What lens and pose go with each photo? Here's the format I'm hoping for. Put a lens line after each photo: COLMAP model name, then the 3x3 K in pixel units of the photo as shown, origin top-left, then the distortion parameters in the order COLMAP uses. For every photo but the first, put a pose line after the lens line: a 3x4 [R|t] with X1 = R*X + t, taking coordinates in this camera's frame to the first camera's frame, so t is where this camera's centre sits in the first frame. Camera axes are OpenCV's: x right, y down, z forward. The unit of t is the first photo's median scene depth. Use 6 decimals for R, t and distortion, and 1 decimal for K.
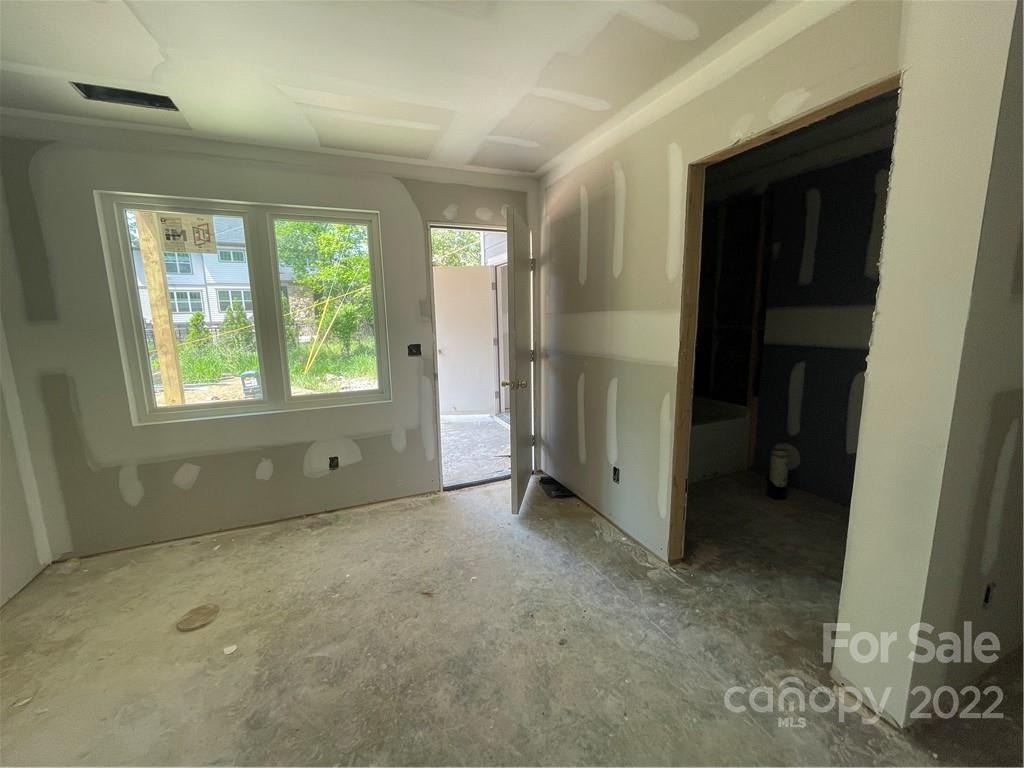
lens RADIAL K [[418.8, 0, 510.4], [0, 418.8, 382.3], [0, 0, 1]] dist [0.001171, 0.000073]
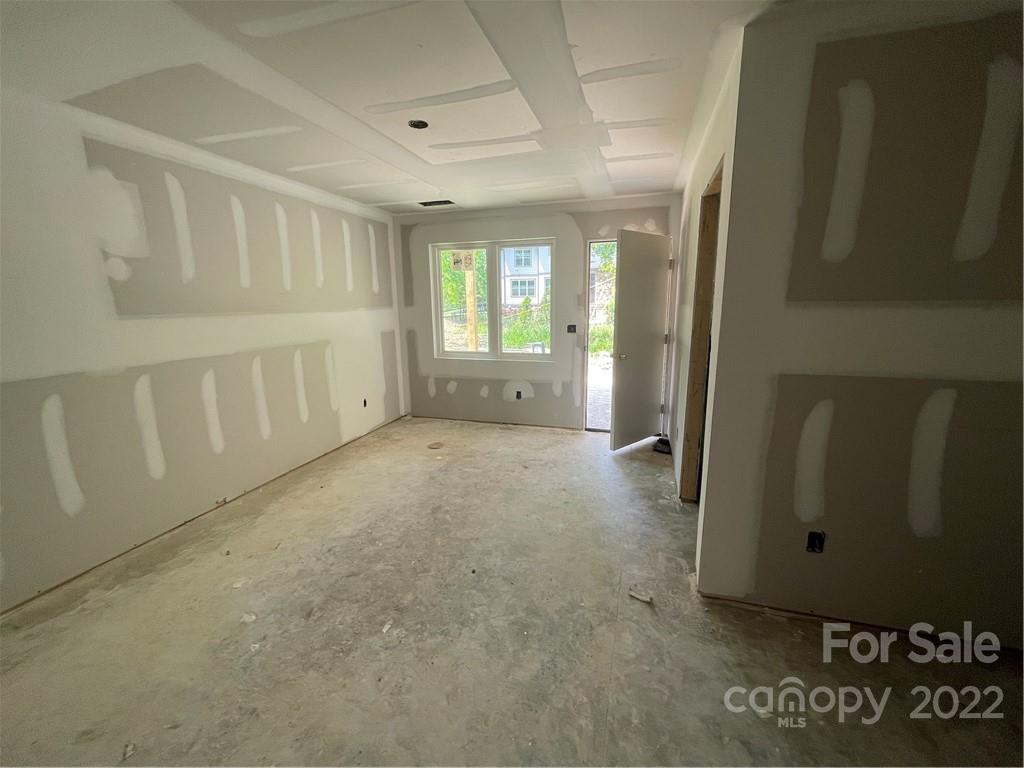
lens RADIAL K [[418.8, 0, 510.4], [0, 418.8, 382.3], [0, 0, 1]] dist [0.001171, 0.000073]
pose [[0.757724, 0.135441, -0.638365, 0.621156], [-0.109965, 0.990737, 0.079677, 0.017999], [0.643243, 0.009825, 0.765599, -0.287077]]
